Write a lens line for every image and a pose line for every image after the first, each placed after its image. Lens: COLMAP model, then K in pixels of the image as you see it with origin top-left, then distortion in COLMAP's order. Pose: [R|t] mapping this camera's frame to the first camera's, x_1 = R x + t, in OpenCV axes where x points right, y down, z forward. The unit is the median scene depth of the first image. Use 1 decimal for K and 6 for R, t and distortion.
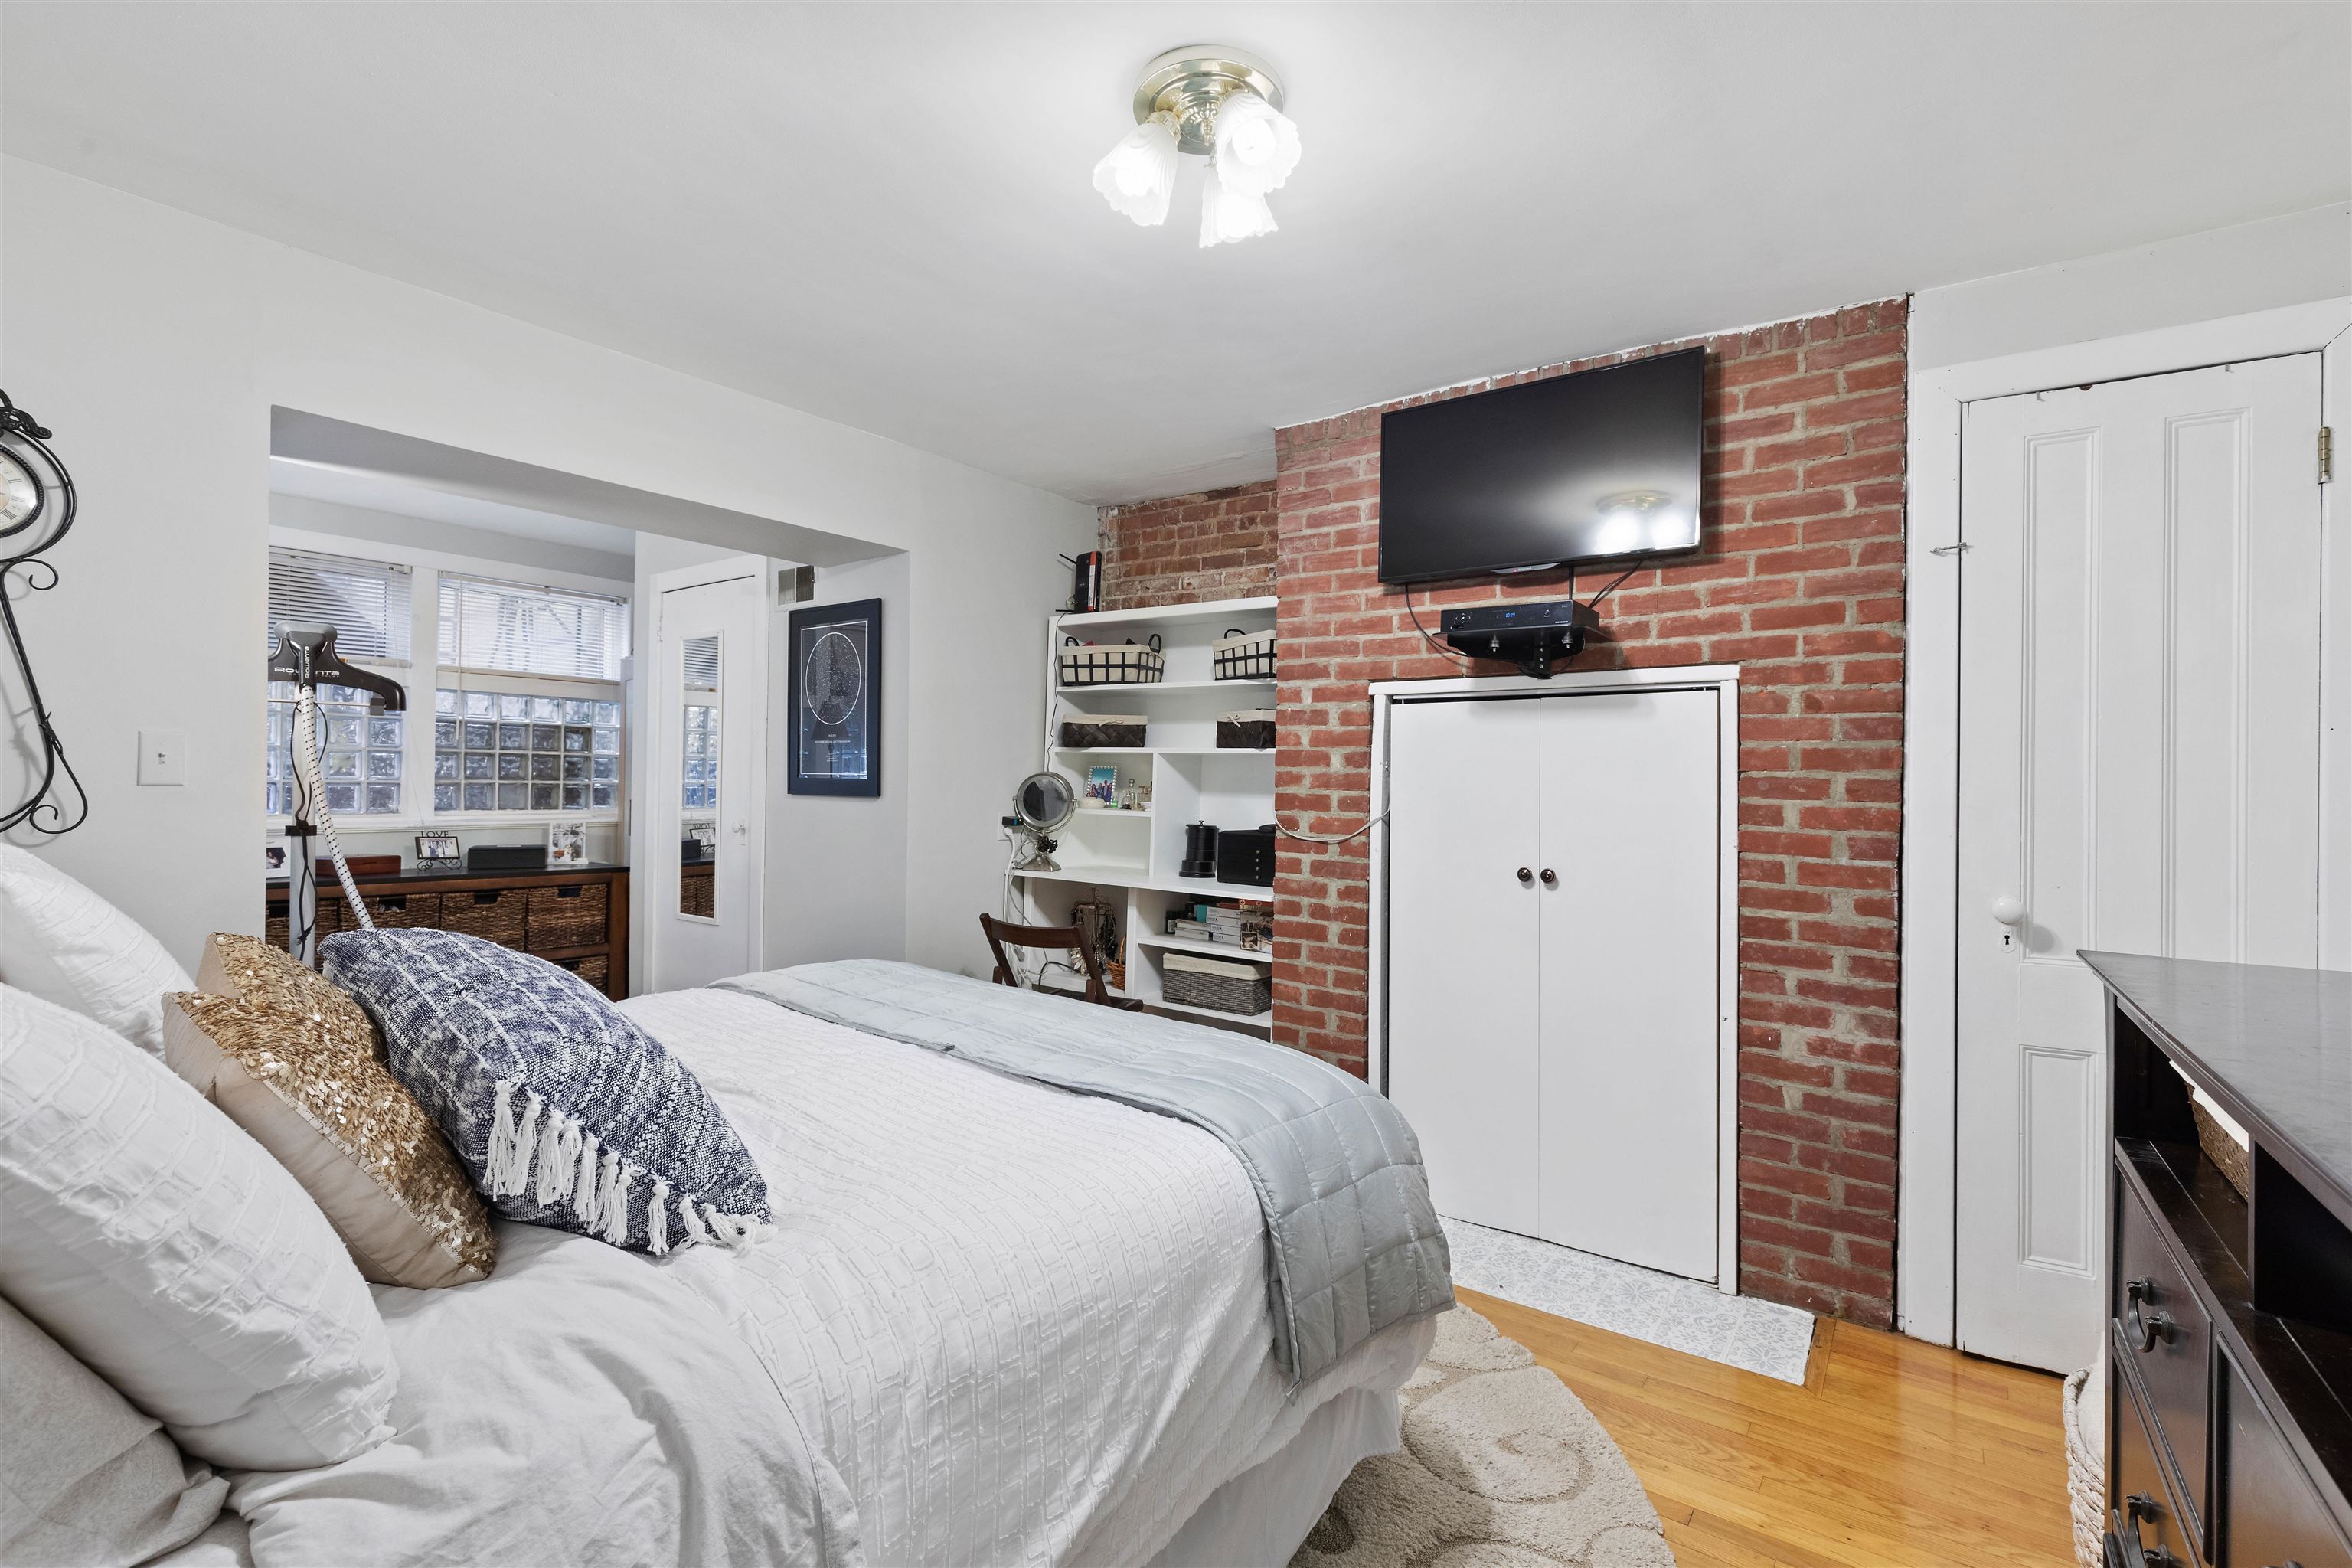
lens RADIAL K [[1047.5, 0, 1178.3], [0, 1047.5, 782.7], [0, 0, 1]] dist [0.004559, -0.000875]
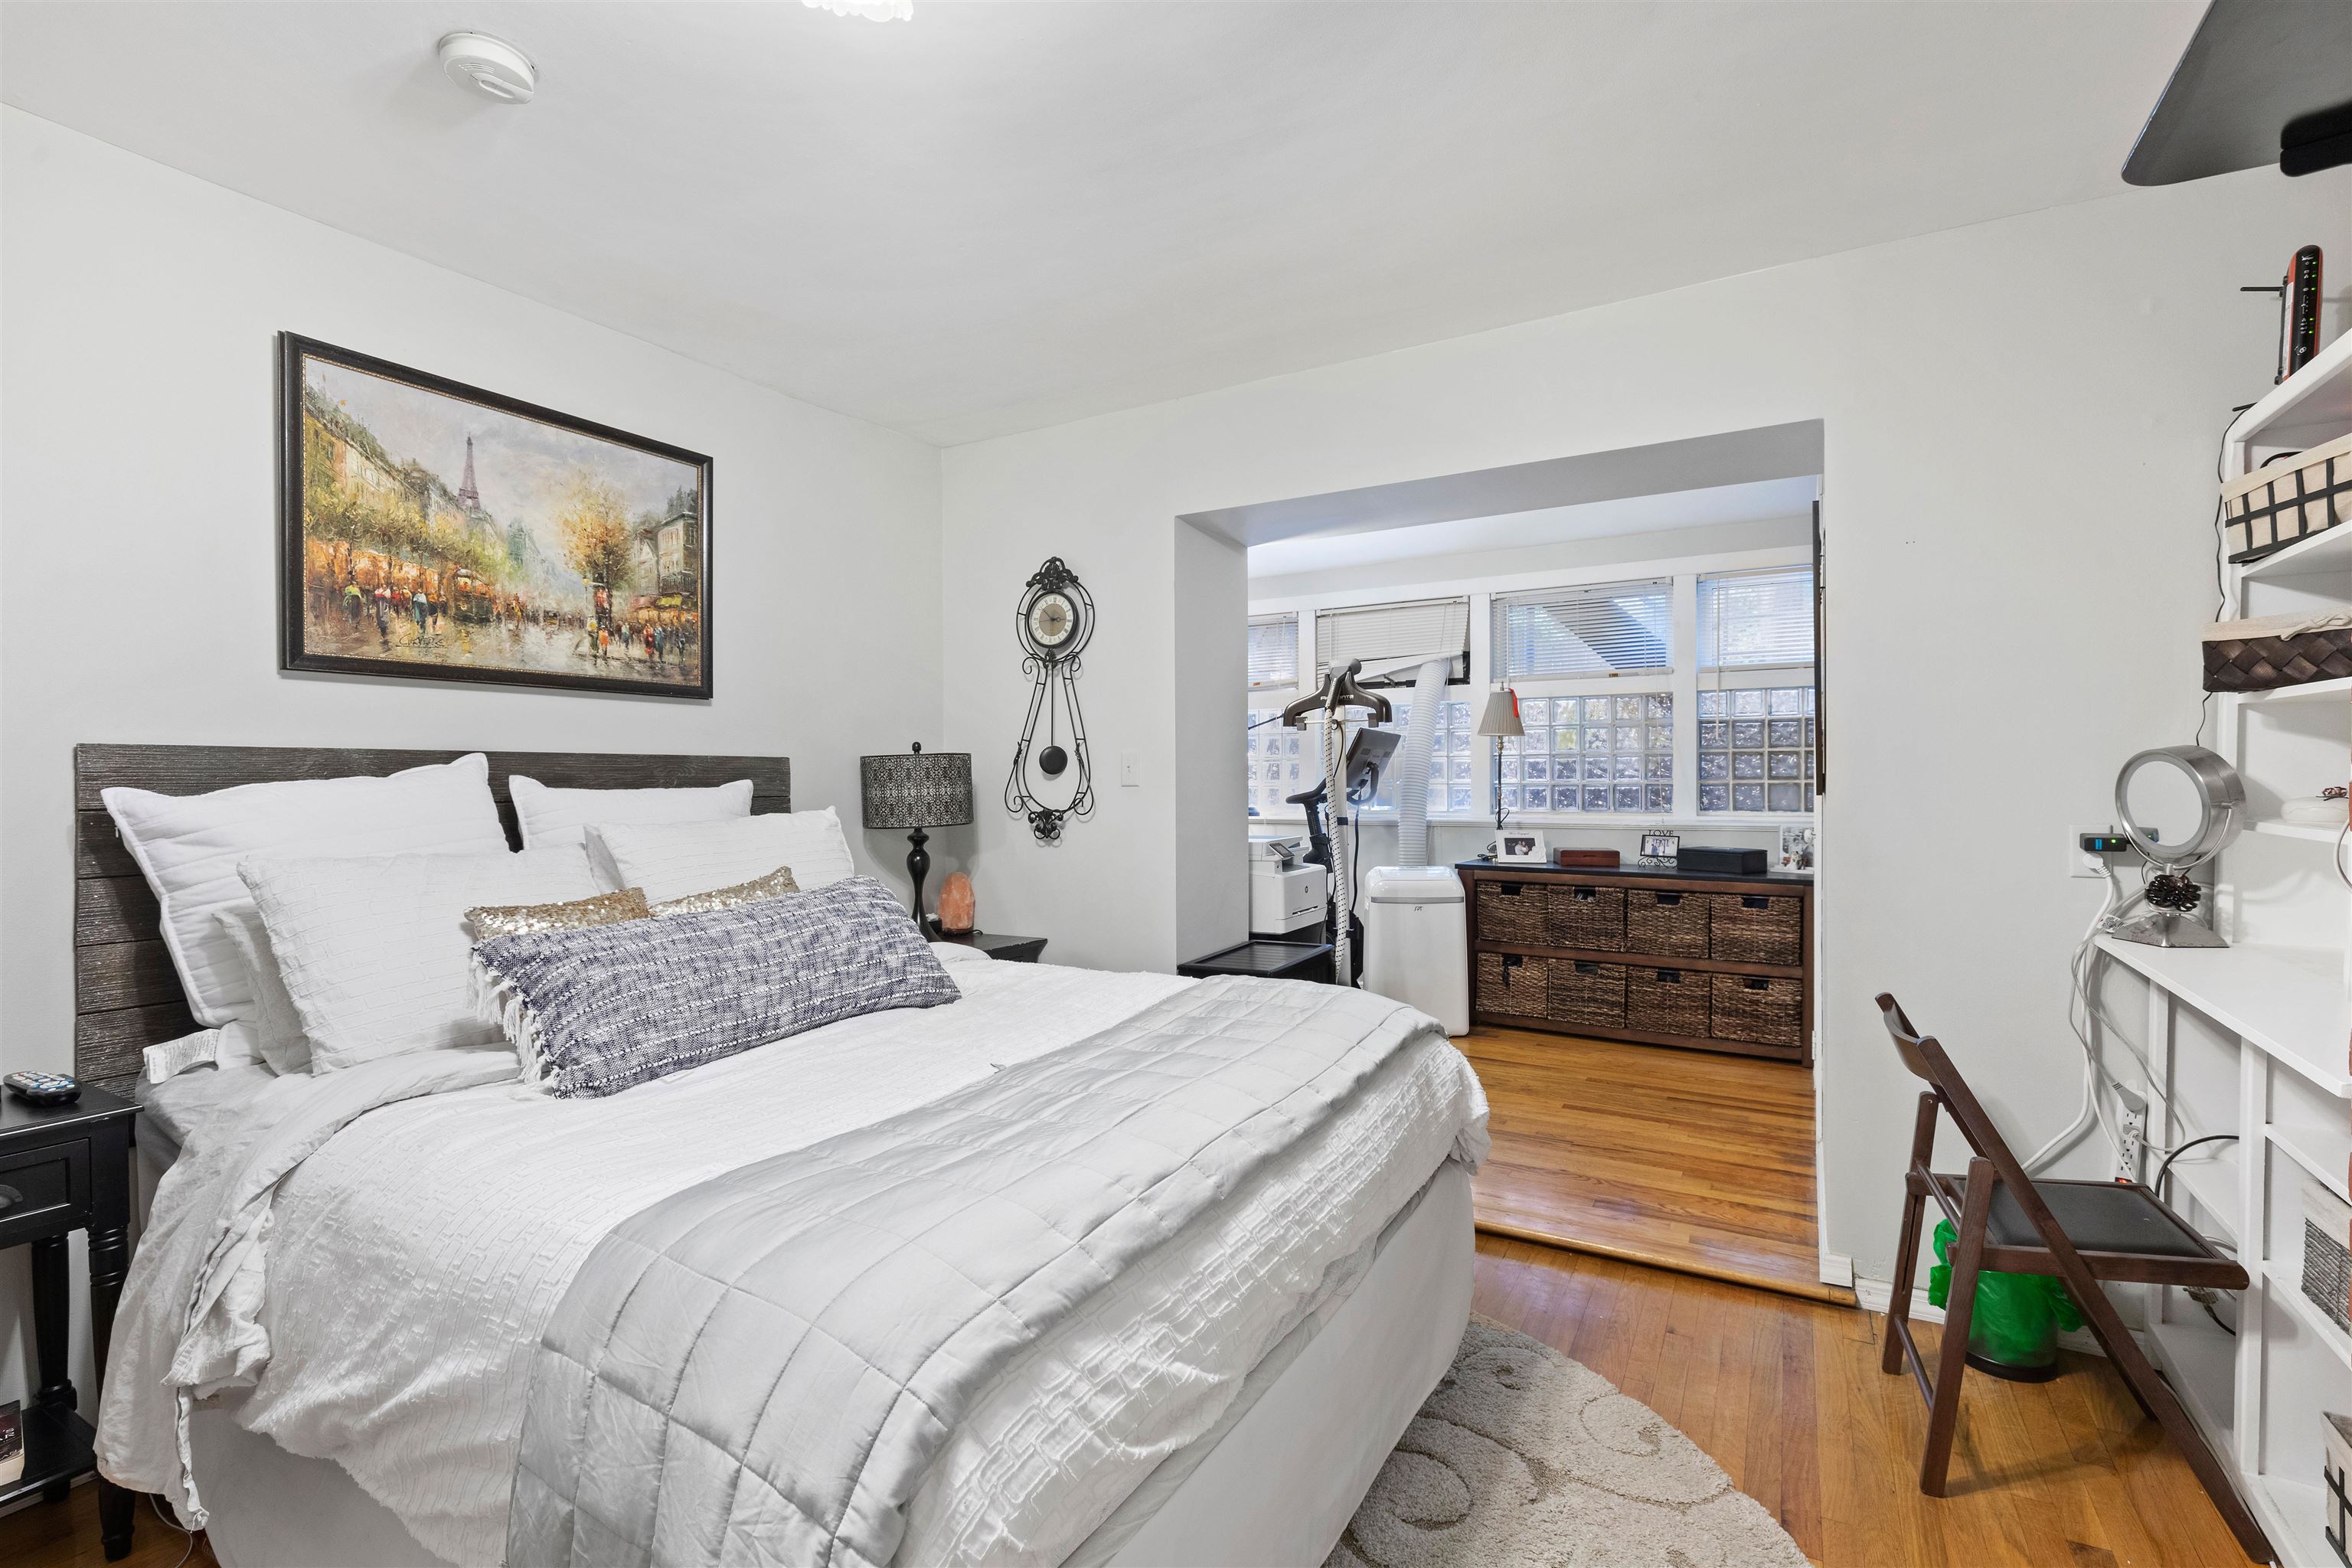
lens RADIAL K [[1047.5, 0, 1172.0], [0, 1047.5, 787.0], [0, 0, 1]] dist [0.004559, -0.000875]
pose [[0.115922, -0.006415, -0.993238, 0.263104], [0.007185, 0.999958, -0.005619, 0.006330], [0.993232, -0.006485, 0.115964, 0.402587]]
